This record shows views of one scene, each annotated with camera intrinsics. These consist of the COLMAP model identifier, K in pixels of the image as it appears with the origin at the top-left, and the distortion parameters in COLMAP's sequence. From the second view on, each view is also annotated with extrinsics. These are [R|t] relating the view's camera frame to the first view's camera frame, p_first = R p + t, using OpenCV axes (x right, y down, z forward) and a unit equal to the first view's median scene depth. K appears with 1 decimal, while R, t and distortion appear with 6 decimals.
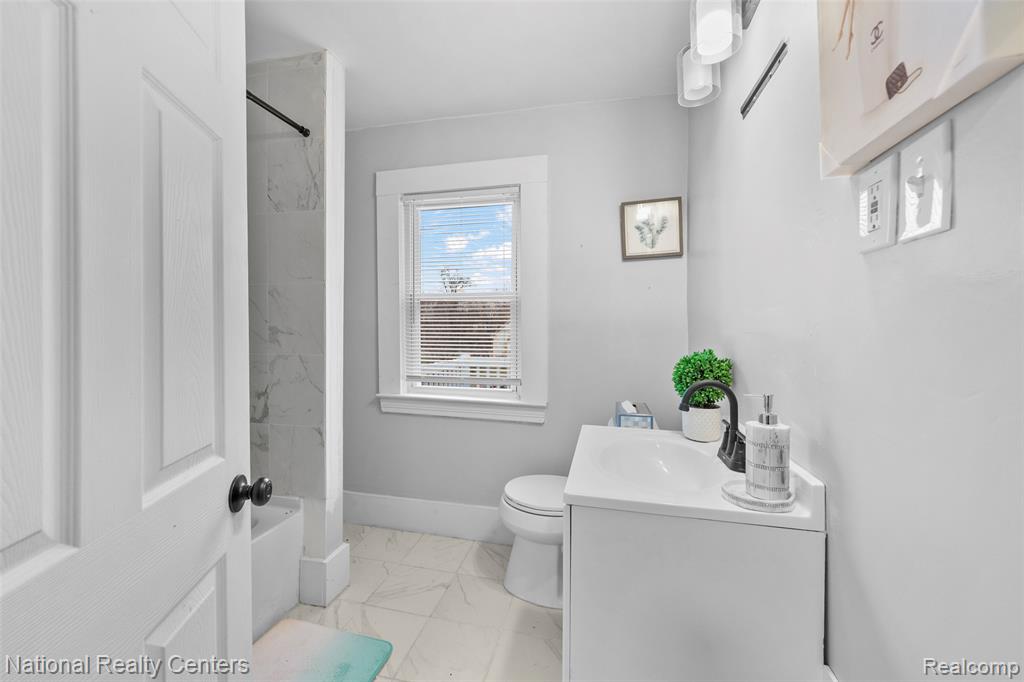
lens RADIAL K [[408.0, 0, 510.2], [0, 408.0, 335.3], [0, 0, 1]] dist [-0.001544, 0.000036]
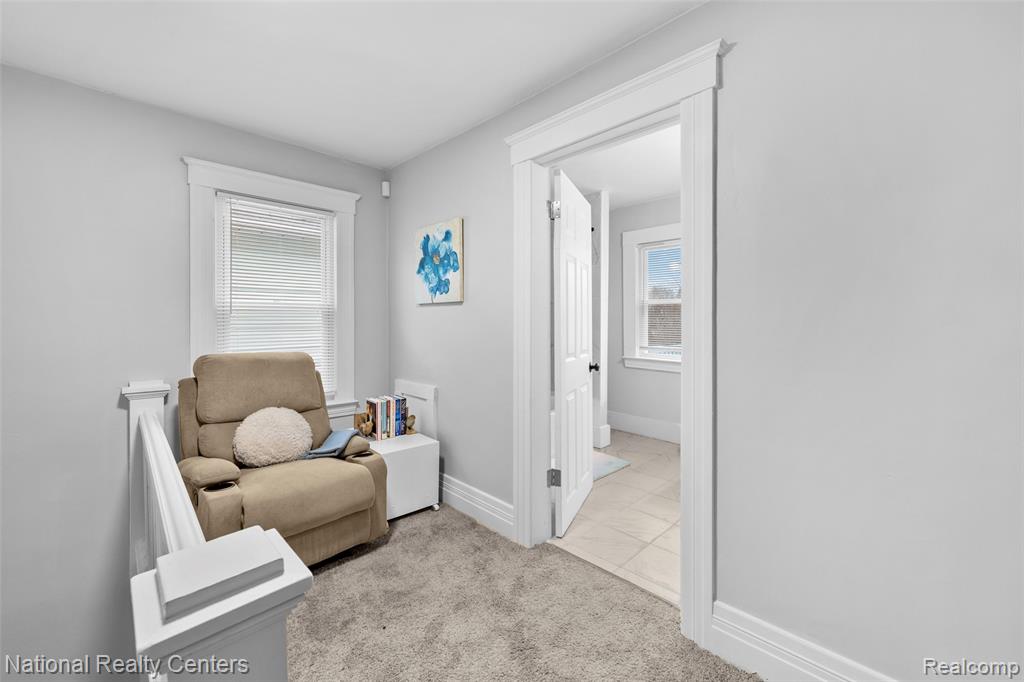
lens RADIAL K [[408.0, 0, 515.7], [0, 408.0, 331.8], [0, 0, 1]] dist [-0.001544, 0.000036]
pose [[0.851368, 0.006909, -0.524523, 0.216533], [0.000526, 0.999902, 0.014024, 0.010875], [0.524569, -0.012215, 0.851281, -0.786083]]
